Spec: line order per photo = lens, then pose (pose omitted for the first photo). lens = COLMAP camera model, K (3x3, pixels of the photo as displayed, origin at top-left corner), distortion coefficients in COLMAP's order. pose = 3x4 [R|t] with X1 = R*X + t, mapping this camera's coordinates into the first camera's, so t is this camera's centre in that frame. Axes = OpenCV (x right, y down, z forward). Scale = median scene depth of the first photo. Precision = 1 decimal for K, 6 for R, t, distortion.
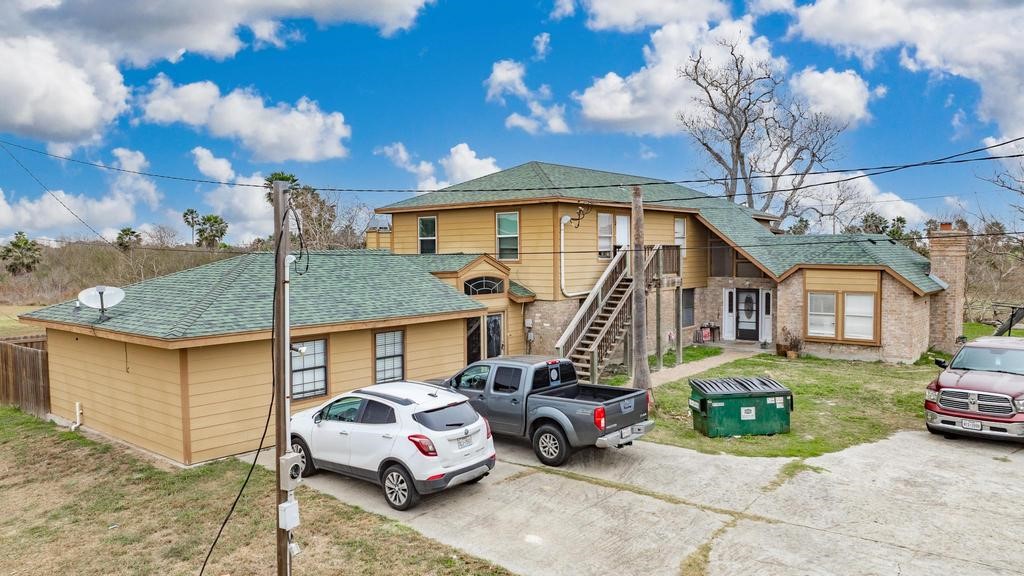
lens RADIAL K [[734.3, 0, 512.0], [0, 734.3, 288.0], [0, 0, 1]] dist [-0.015749, -0.004872]
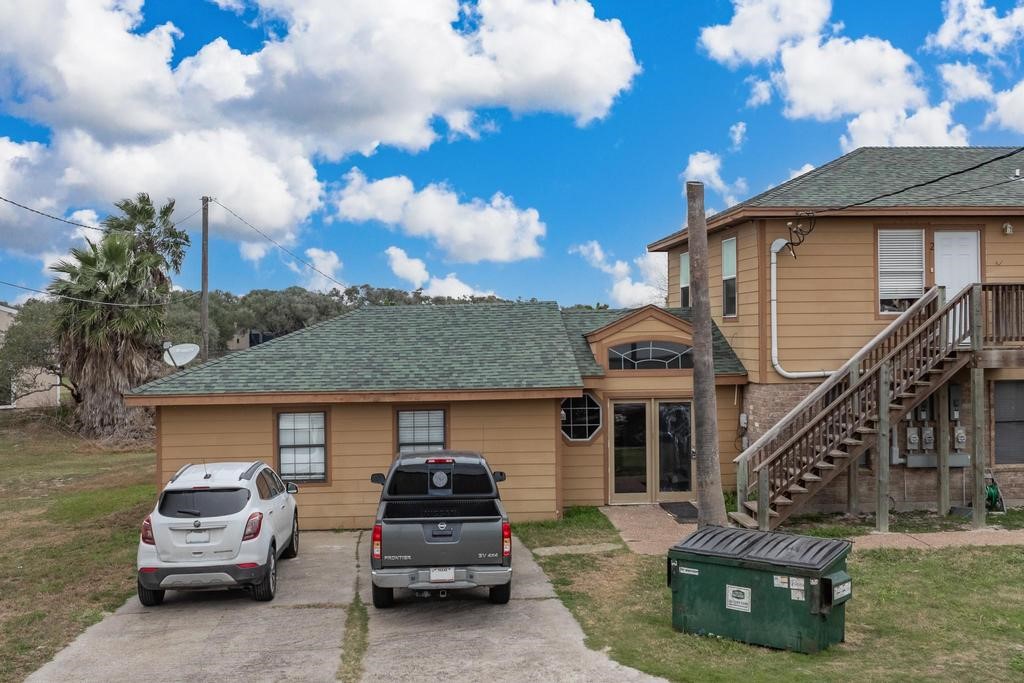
lens RADIAL K [[1122.6, 0, 512.0], [0, 1122.6, 341.5], [0, 0, 1]] dist [-0.024555, -0.011994]
pose [[0.660247, 0.009145, -0.750993, 0.812597], [-0.033365, 0.999296, -0.017165, 0.007435], [0.750307, 0.036390, 0.660087, 0.346043]]
